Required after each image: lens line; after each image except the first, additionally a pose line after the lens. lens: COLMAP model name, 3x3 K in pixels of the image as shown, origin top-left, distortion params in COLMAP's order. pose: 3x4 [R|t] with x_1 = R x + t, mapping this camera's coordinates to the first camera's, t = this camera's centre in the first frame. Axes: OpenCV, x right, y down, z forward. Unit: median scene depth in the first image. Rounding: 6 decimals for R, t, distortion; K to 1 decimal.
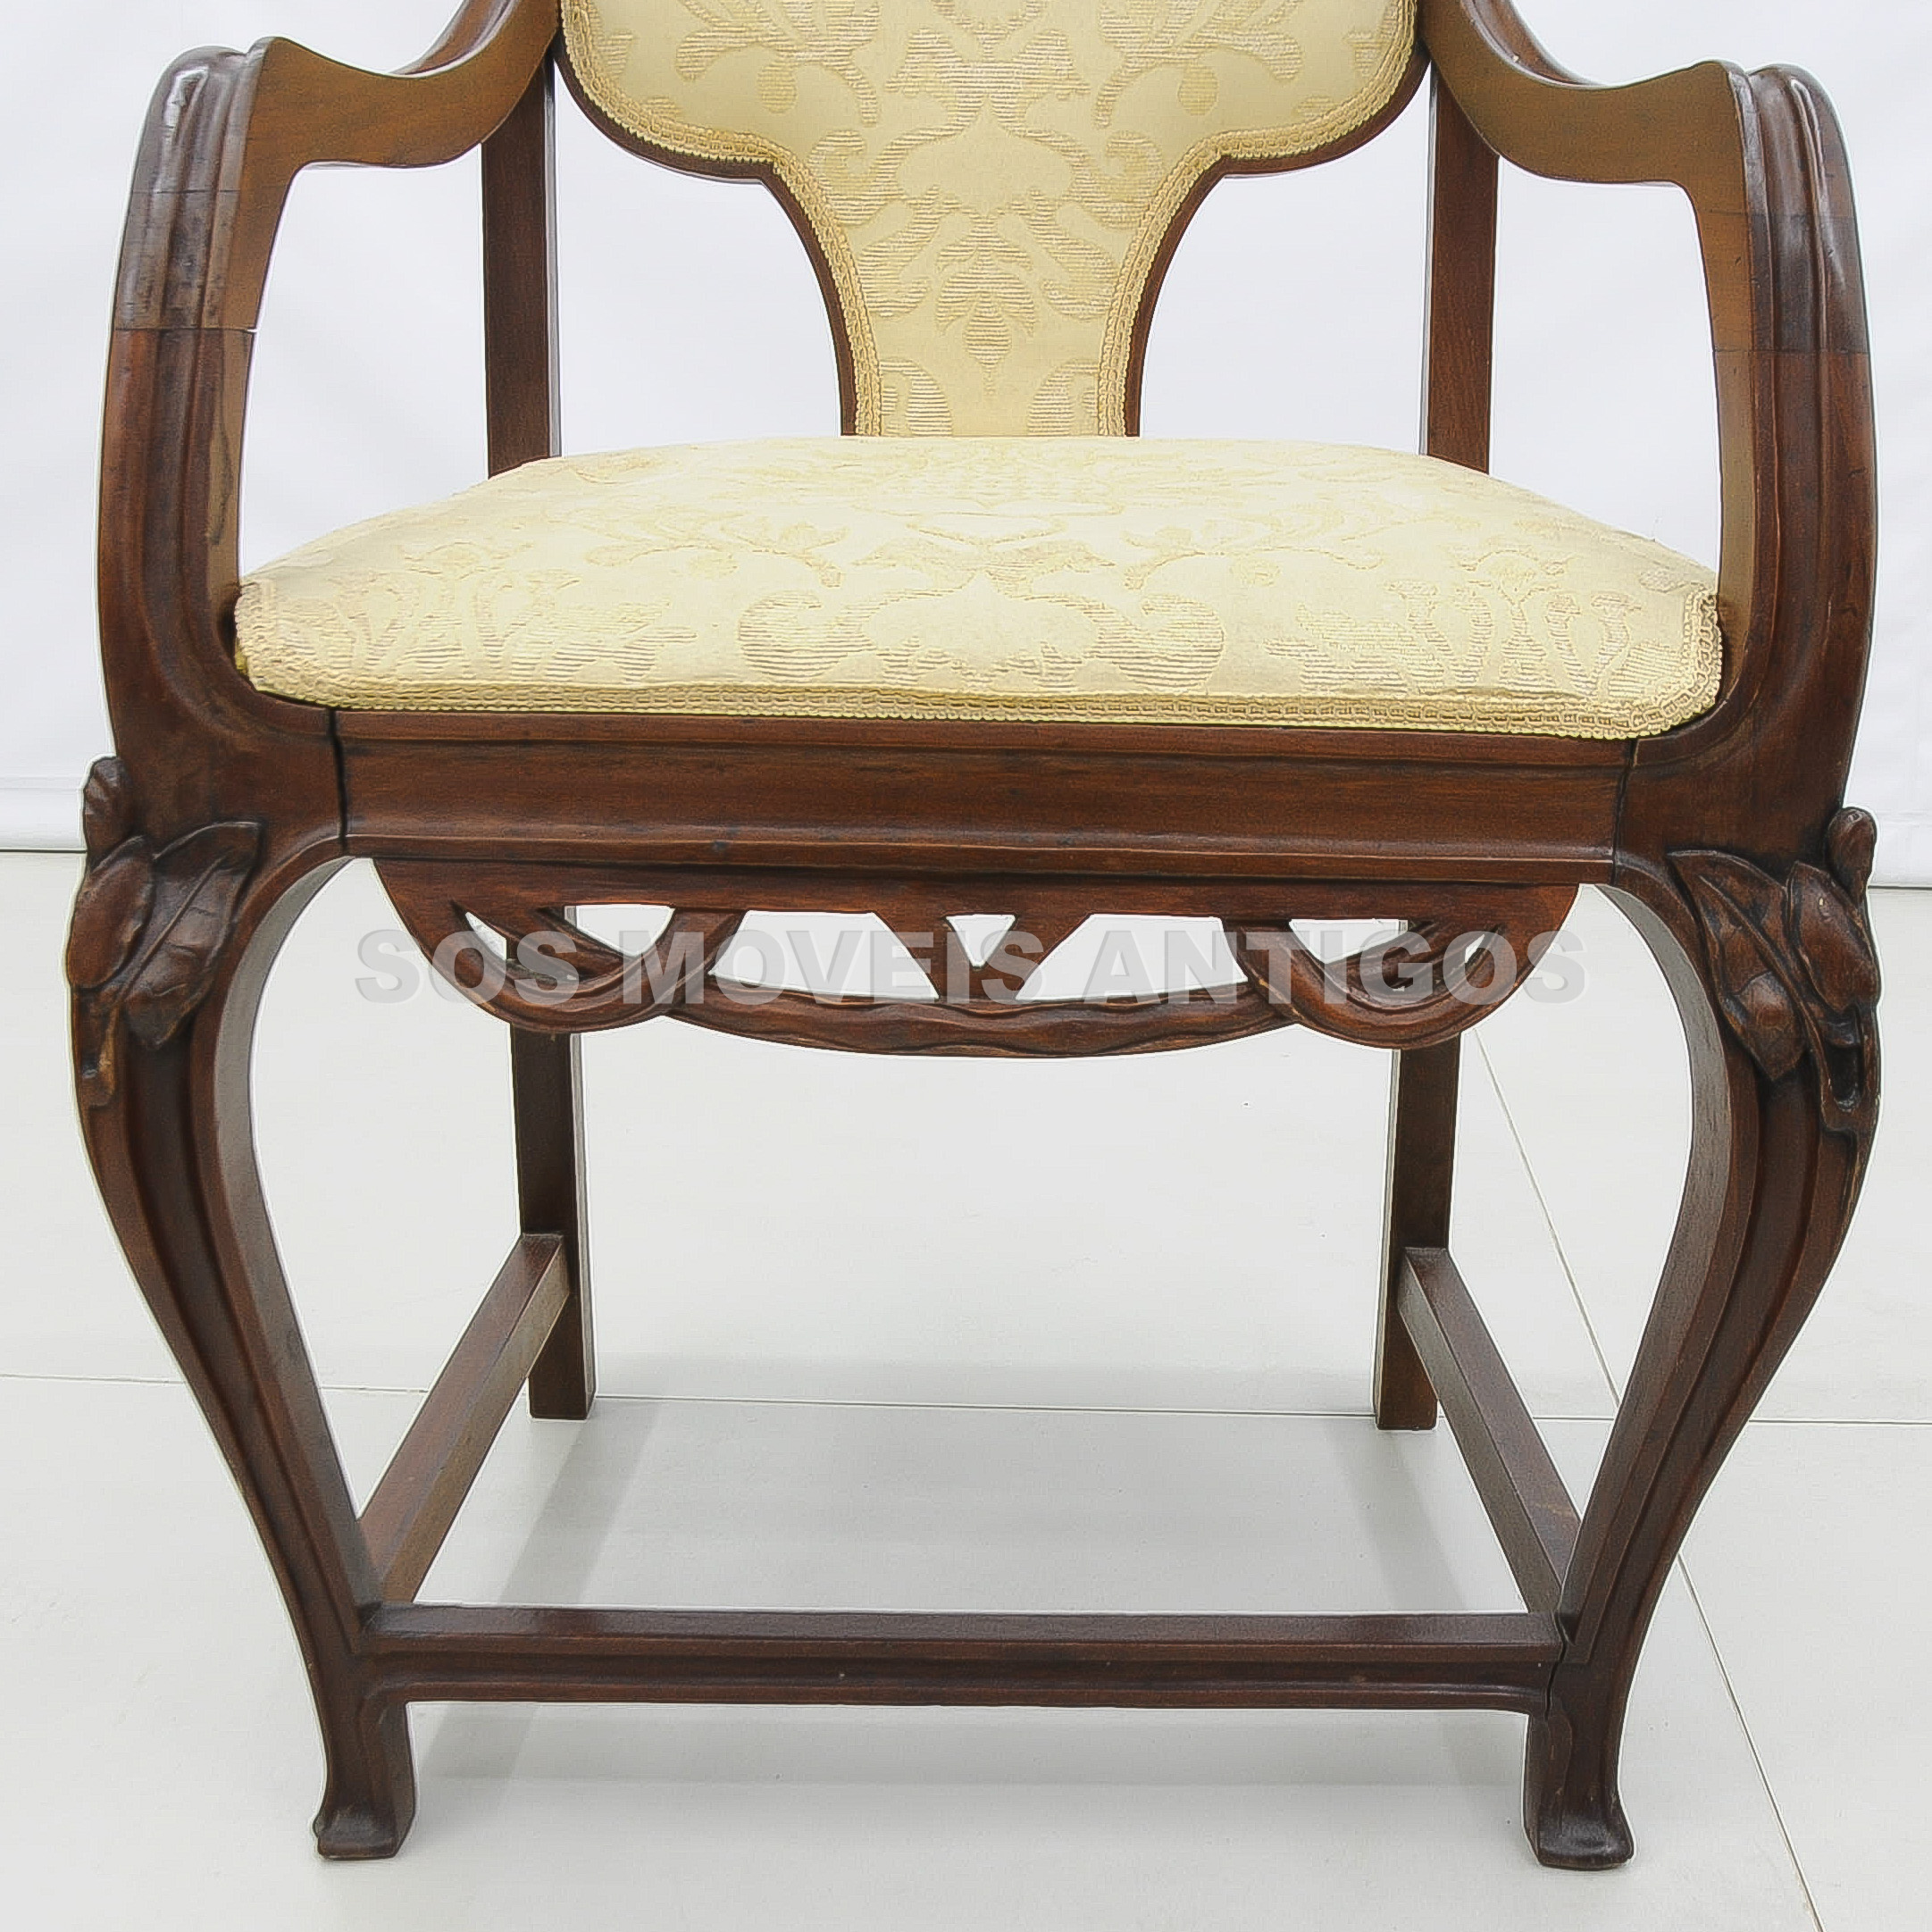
lens RADIAL K [[2957.2, 0, 1029.9], [0, 2957.2, 1052.0], [0, 0, 1]] dist [-0.163458, 0.016591]
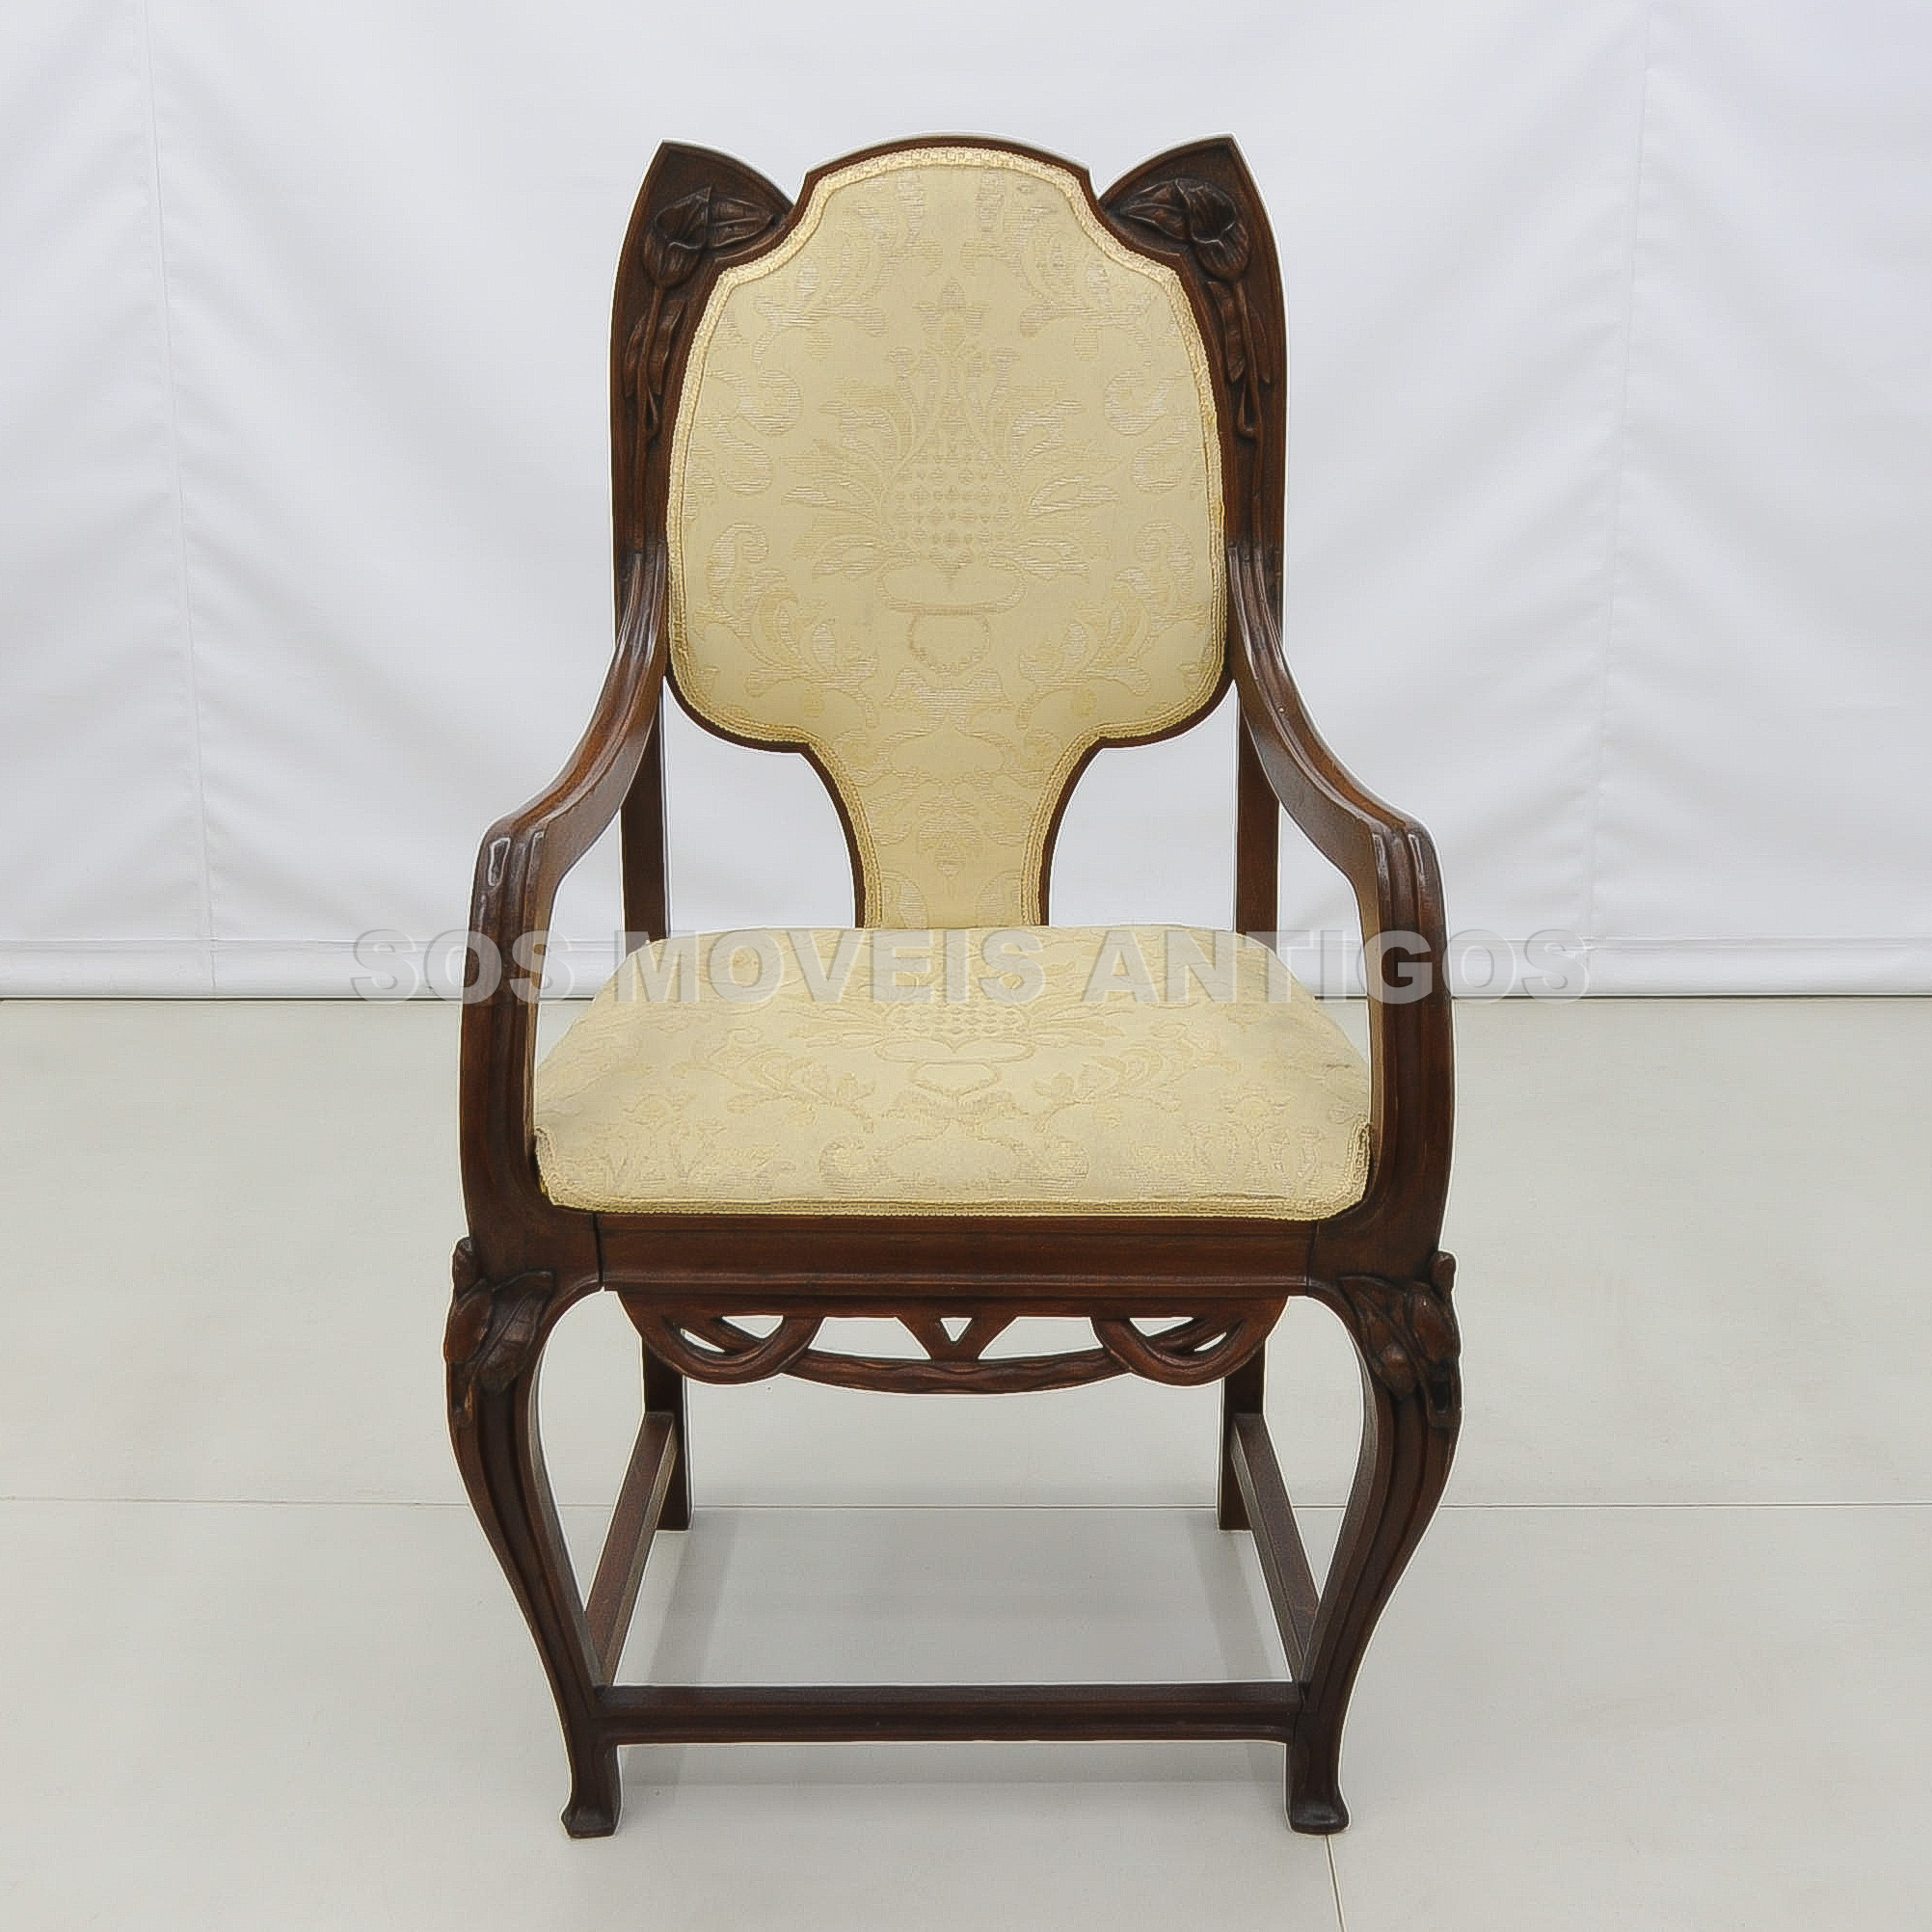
lens RADIAL K [[3547.8, 0, 966.7], [0, 3547.8, 868.7], [0, 0, 1]] dist [-0.155835, 0.125206]
pose [[0.999918, -0.012339, -0.003486, 0.001068], [0.012415, 0.999663, 0.022800, -0.367435], [0.003204, -0.022841, 0.999734, -1.147492]]
